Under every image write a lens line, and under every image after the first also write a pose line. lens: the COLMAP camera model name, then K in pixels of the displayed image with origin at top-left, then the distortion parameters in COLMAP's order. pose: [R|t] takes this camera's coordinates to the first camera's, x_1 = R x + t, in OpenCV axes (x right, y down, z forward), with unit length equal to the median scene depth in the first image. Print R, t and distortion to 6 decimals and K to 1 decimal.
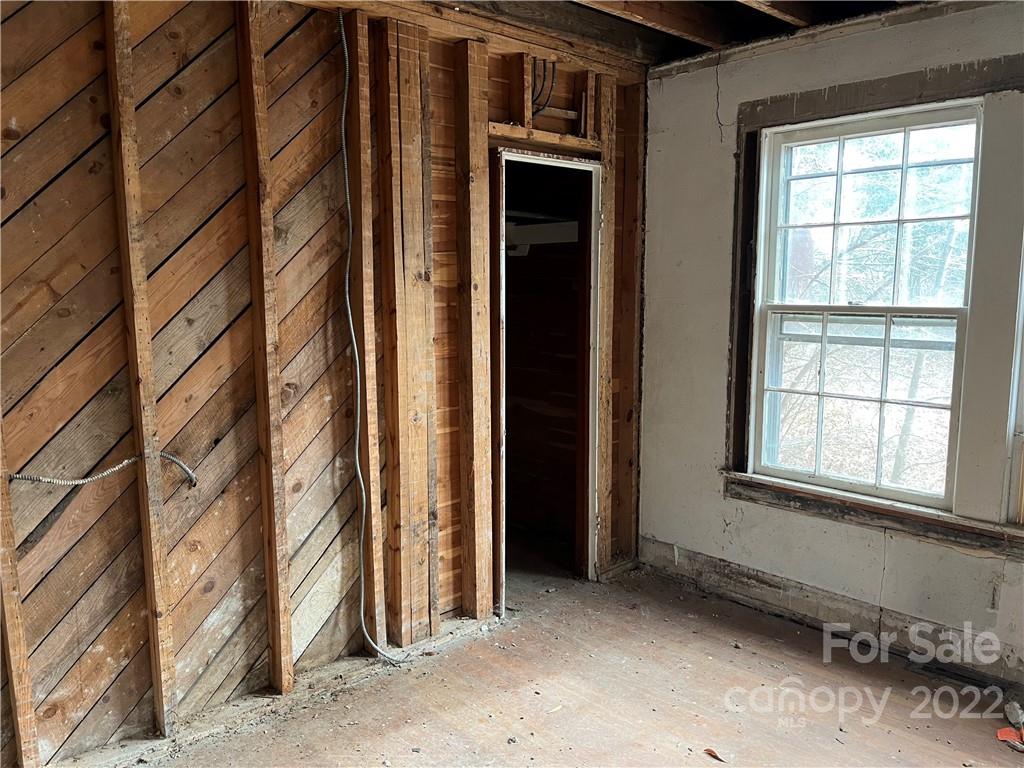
lens RADIAL K [[823.9, 0, 511.9], [0, 823.9, 413.5], [0, 0, 1]] dist [0.001574, 0.000799]
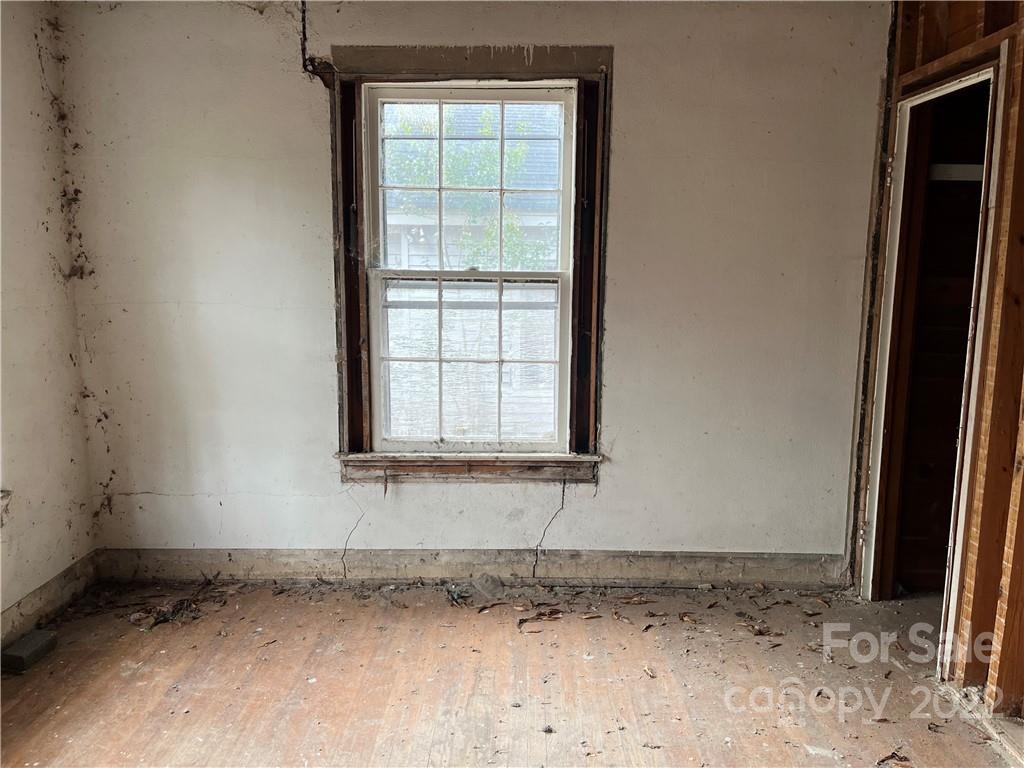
lens RADIAL K [[790.1, 0, 512.0], [0, 790.1, 384.0], [0, 0, 1]] dist [0.073698, -0.120405]
pose [[0.671671, -0.117417, 0.731486, -0.272965], [0.105934, 0.992436, 0.062033, -0.044906], [-0.733237, 0.035823, 0.679029, 0.287242]]
